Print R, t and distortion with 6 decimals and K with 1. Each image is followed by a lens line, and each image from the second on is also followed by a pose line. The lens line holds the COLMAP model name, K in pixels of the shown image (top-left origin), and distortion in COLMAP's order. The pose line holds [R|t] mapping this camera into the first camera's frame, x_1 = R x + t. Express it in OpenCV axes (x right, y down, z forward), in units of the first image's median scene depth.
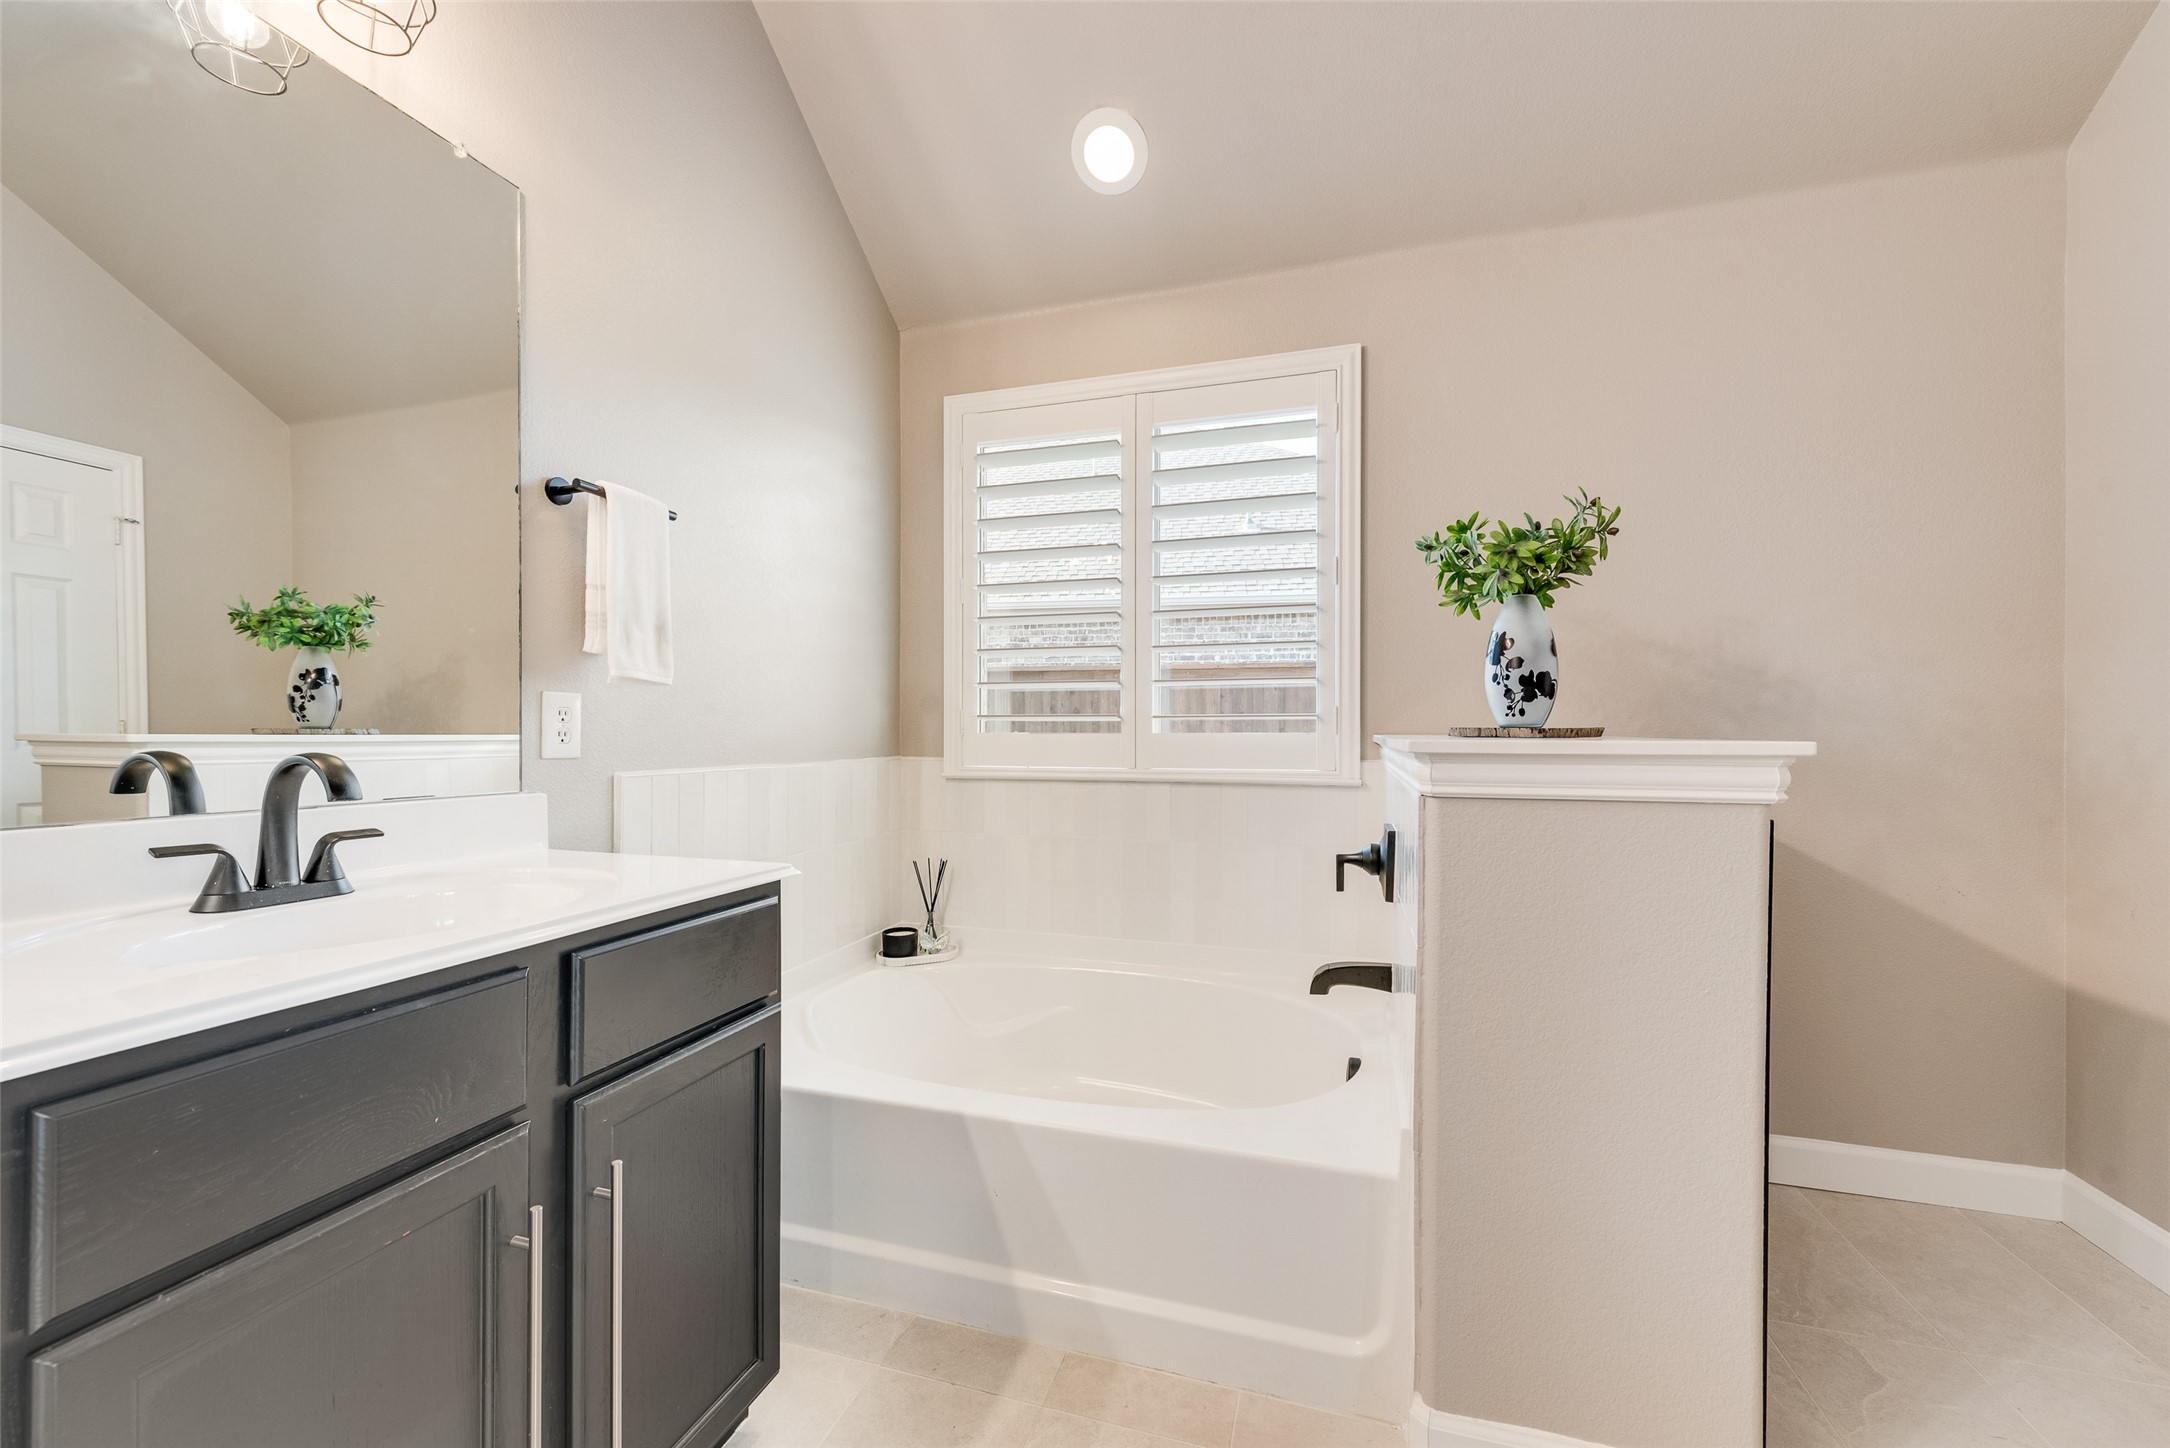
lens RADIAL K [[854.8, 0, 1087.0], [0, 854.8, 731.8], [0, 0, 1]] dist [0.010830, -0.001242]
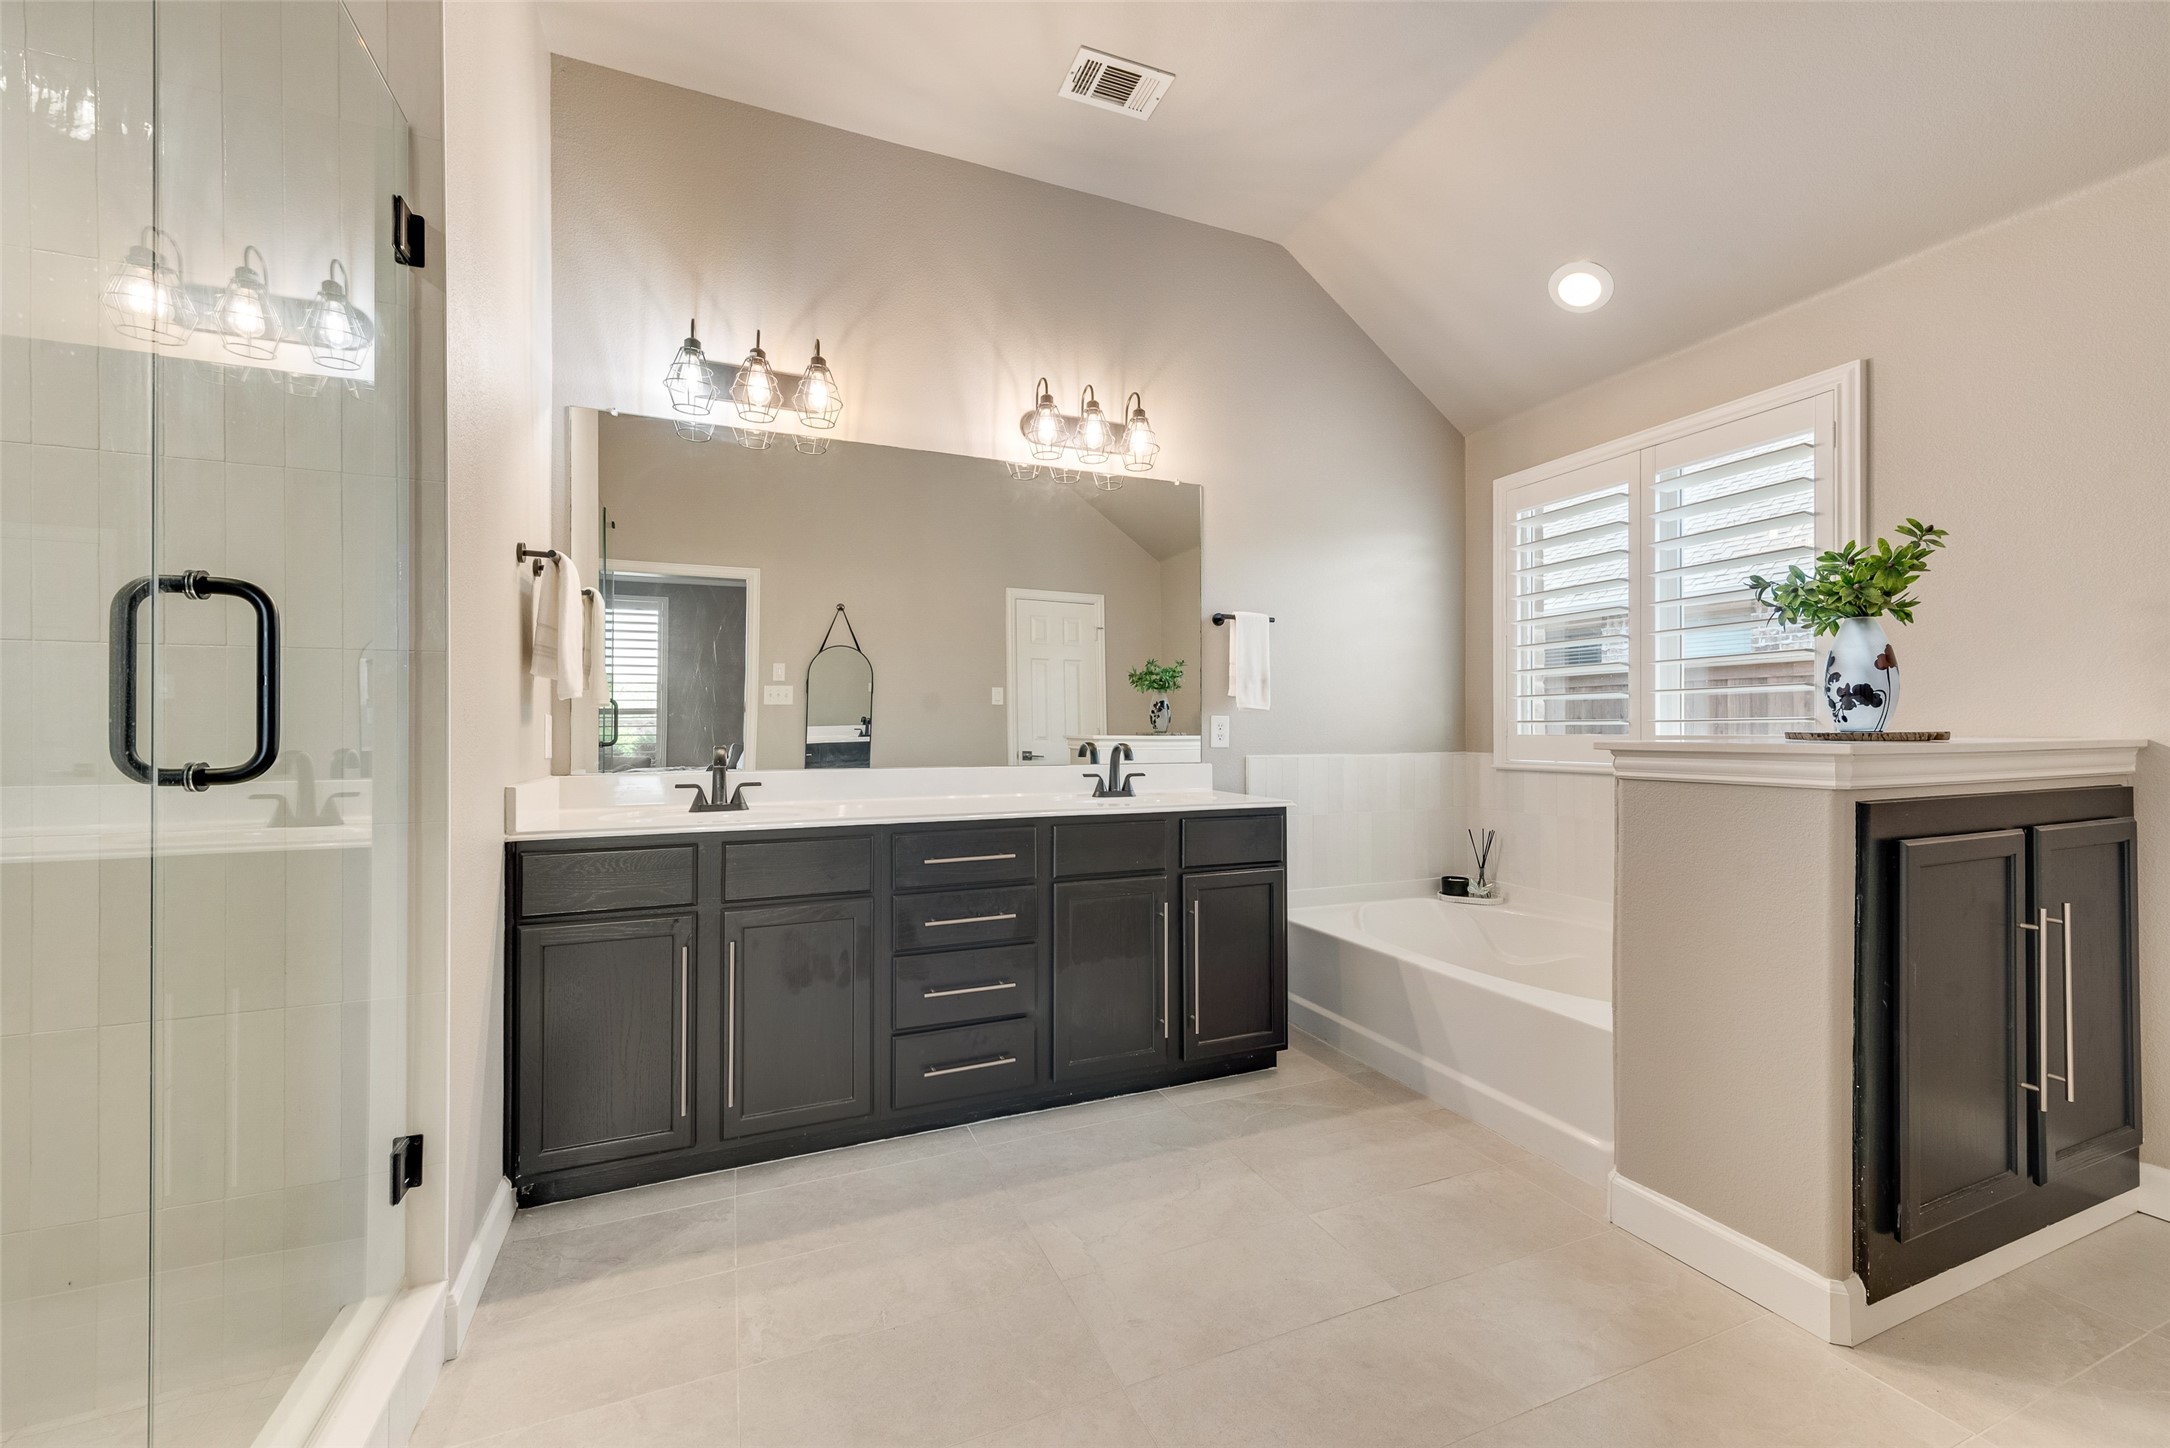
lens RADIAL K [[854.8, 0, 1085.9], [0, 854.8, 723.7], [0, 0, 1]] dist [0.010830, -0.001242]
pose [[0.638256, -0.008824, -0.769773, 0.741008], [0.002109, 0.999951, -0.009714, -0.006890], [0.769821, 0.004576, 0.638243, -0.545402]]
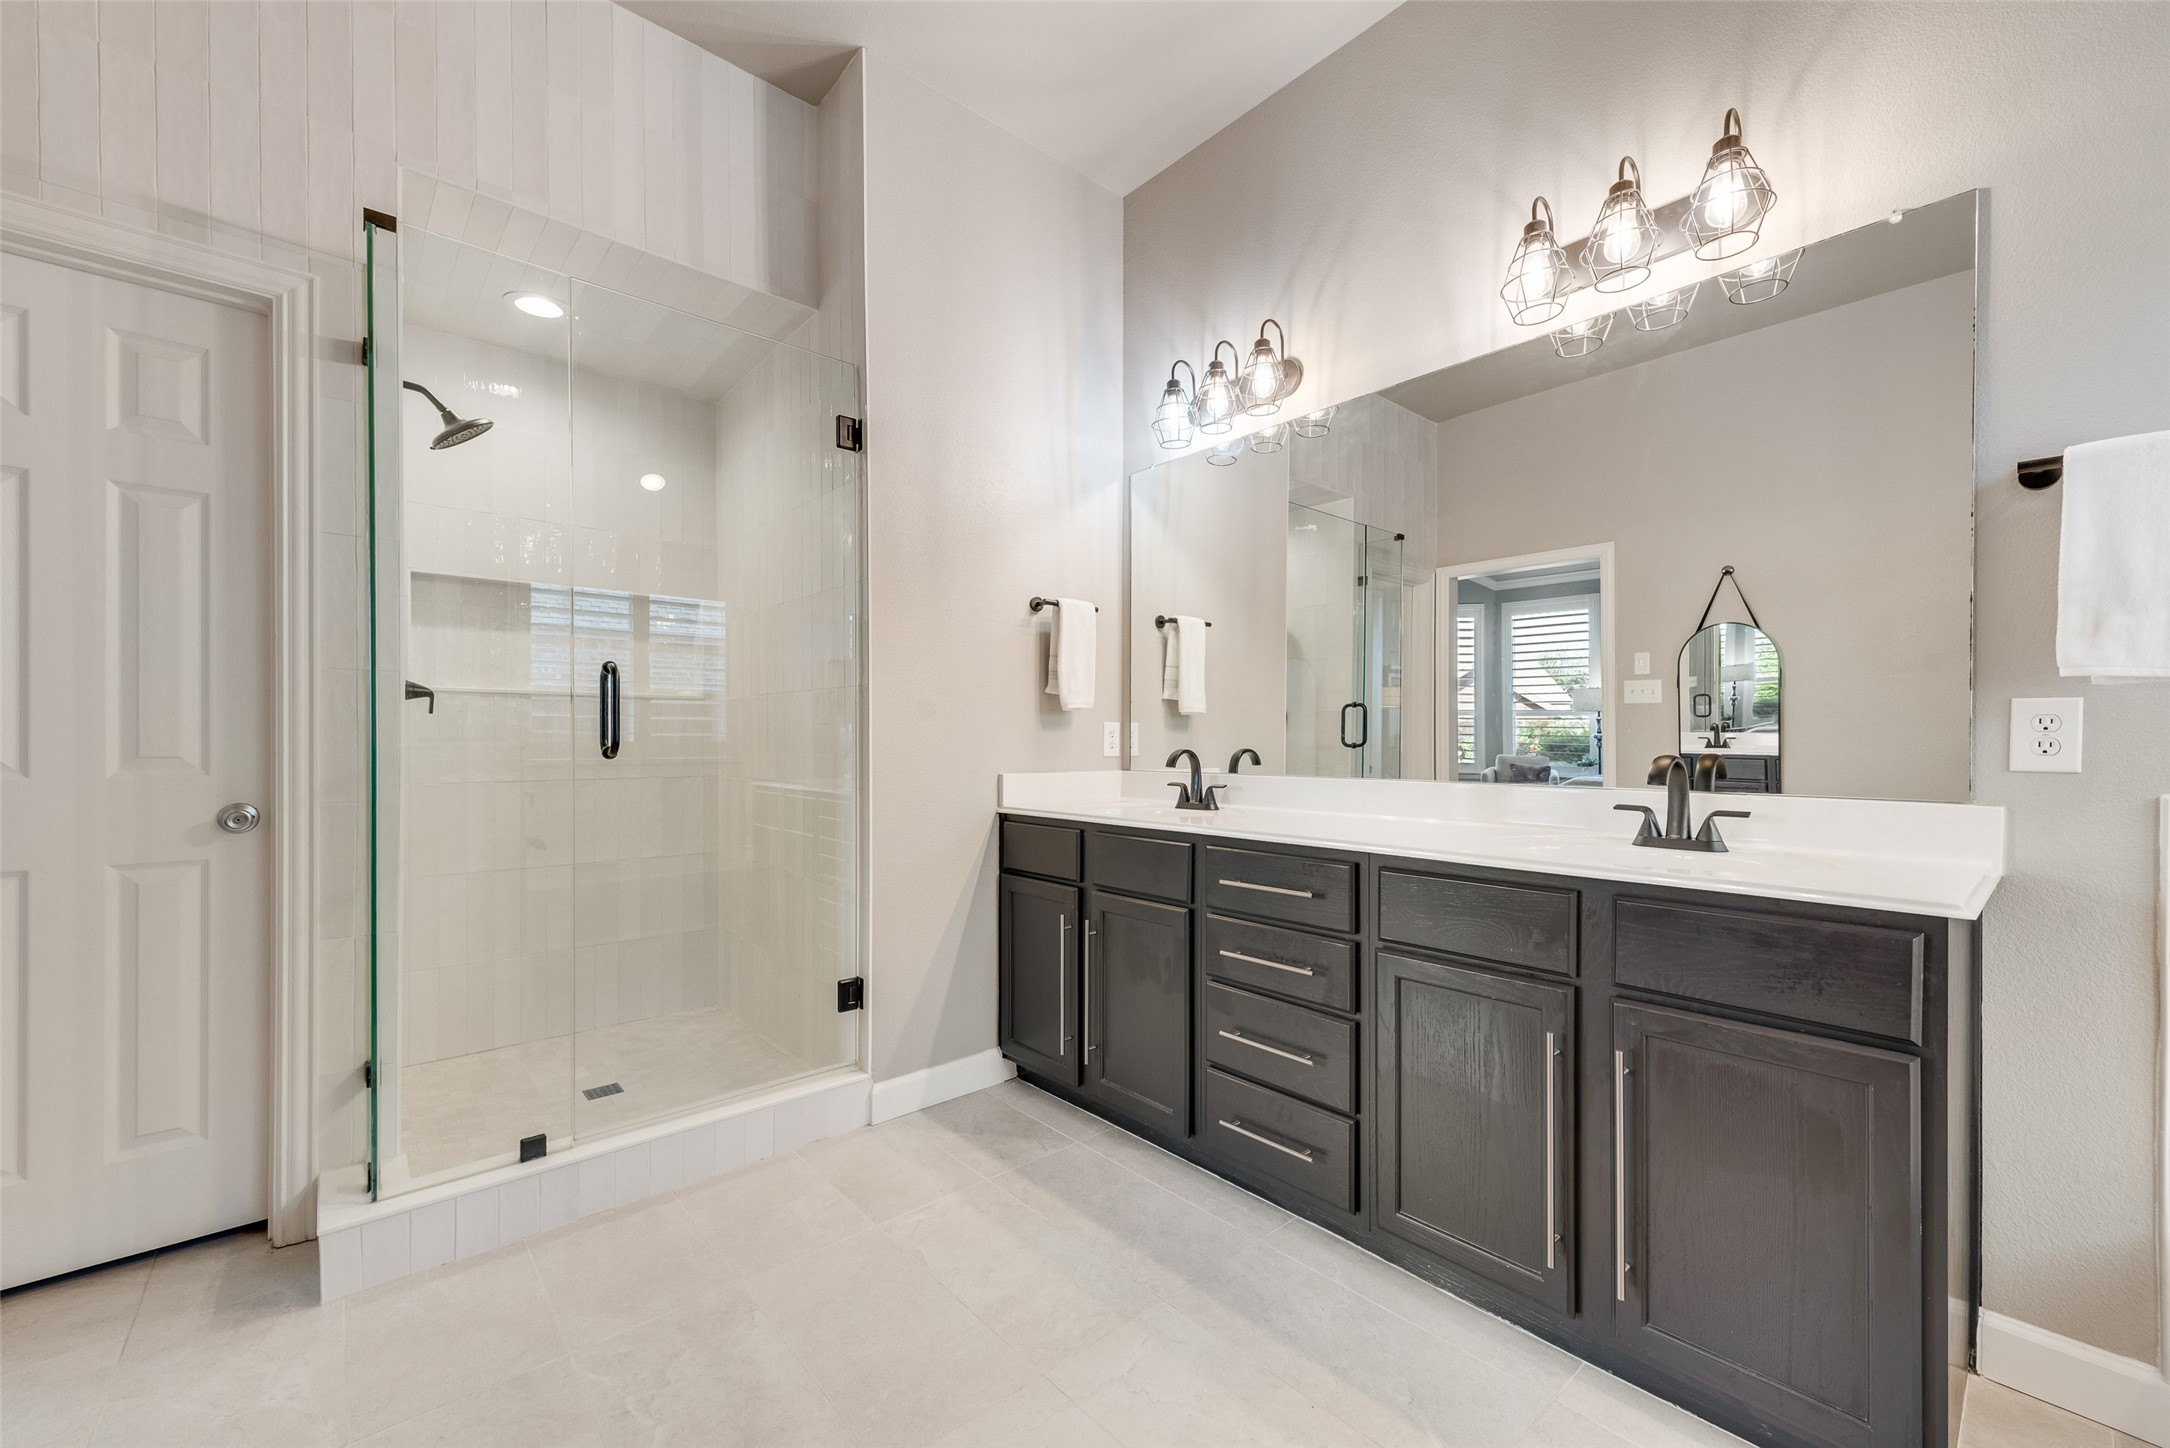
lens RADIAL K [[854.8, 0, 1085.6], [0, 854.8, 742.0], [0, 0, 1]] dist [0.010830, -0.001242]
pose [[-0.528608, 0.001406, -0.848865, 0.649275], [-0.001296, 0.999996, 0.002463, -0.000795], [0.848865, 0.002402, -0.528604, 0.603421]]
